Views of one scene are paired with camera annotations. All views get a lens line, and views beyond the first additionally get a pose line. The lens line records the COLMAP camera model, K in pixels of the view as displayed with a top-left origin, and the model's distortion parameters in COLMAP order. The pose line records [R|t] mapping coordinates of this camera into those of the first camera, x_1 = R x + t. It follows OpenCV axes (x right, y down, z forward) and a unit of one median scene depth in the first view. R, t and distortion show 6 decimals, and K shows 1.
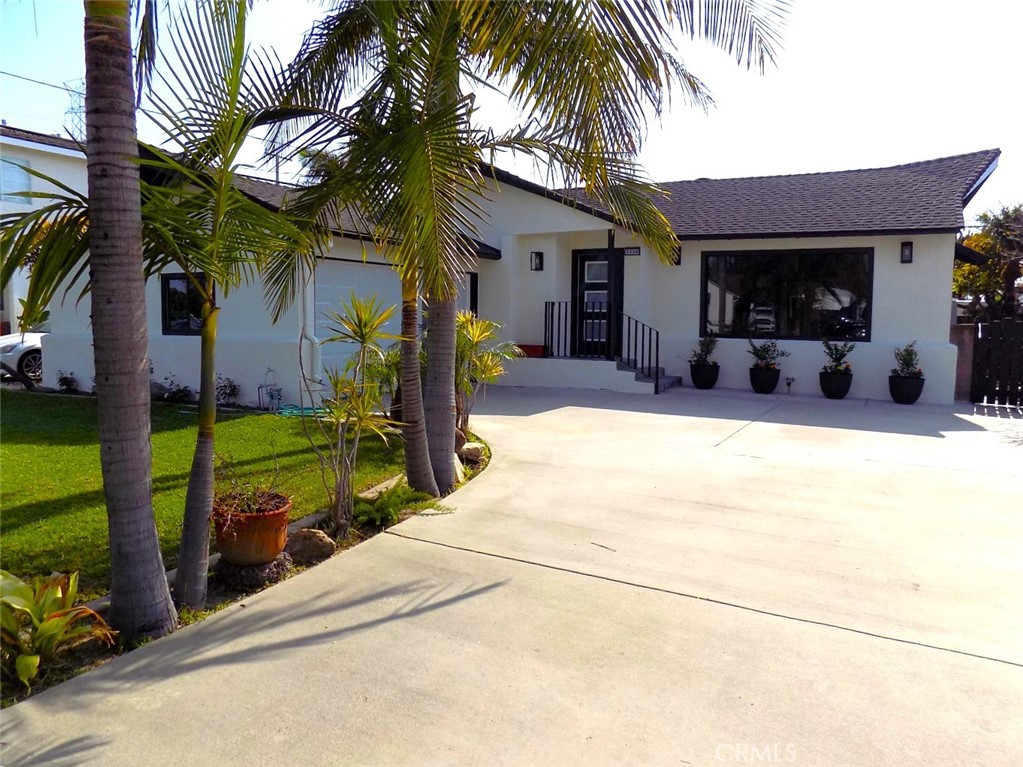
lens RADIAL K [[689.7, 0, 511.5], [0, 689.7, 383.5], [0, 0, 1]] dist [-0.001472, -0.000020]
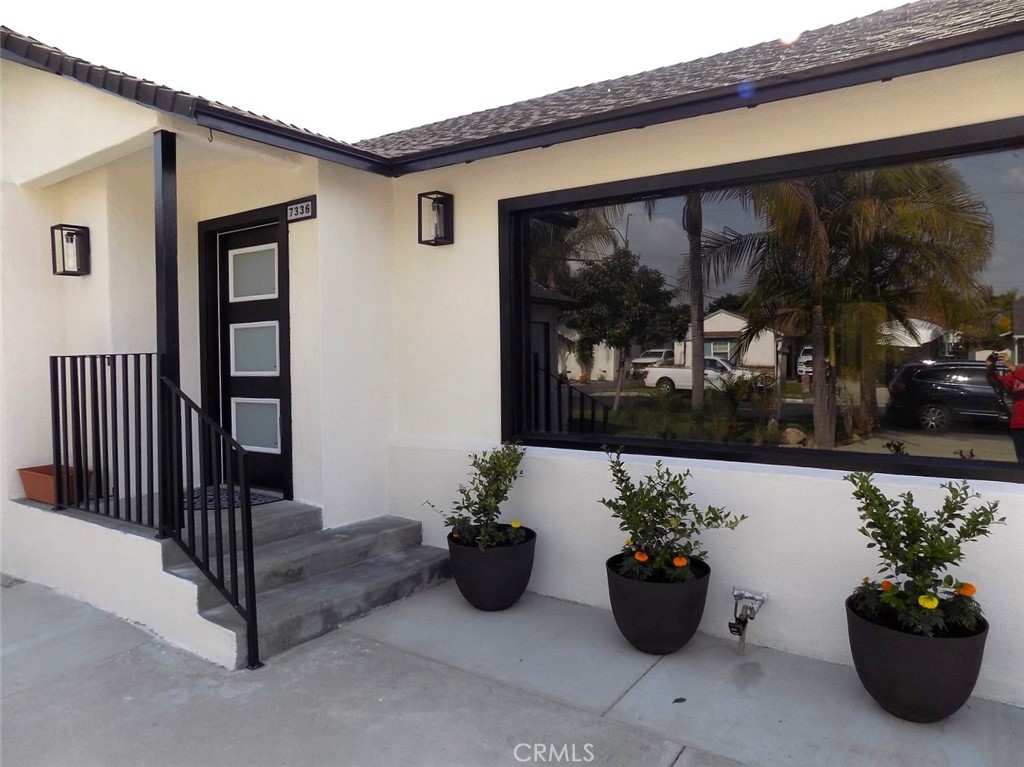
lens RADIAL K [[650.0, 0, 512.0], [0, 650.0, 383.5], [0, 0, 1]] dist [-0.003357, -0.001437]
pose [[0.992708, -0.021034, -0.118692, 0.329062], [0.013664, 0.997947, -0.062565, -0.078328], [0.119764, 0.060487, 0.990958, 0.689970]]
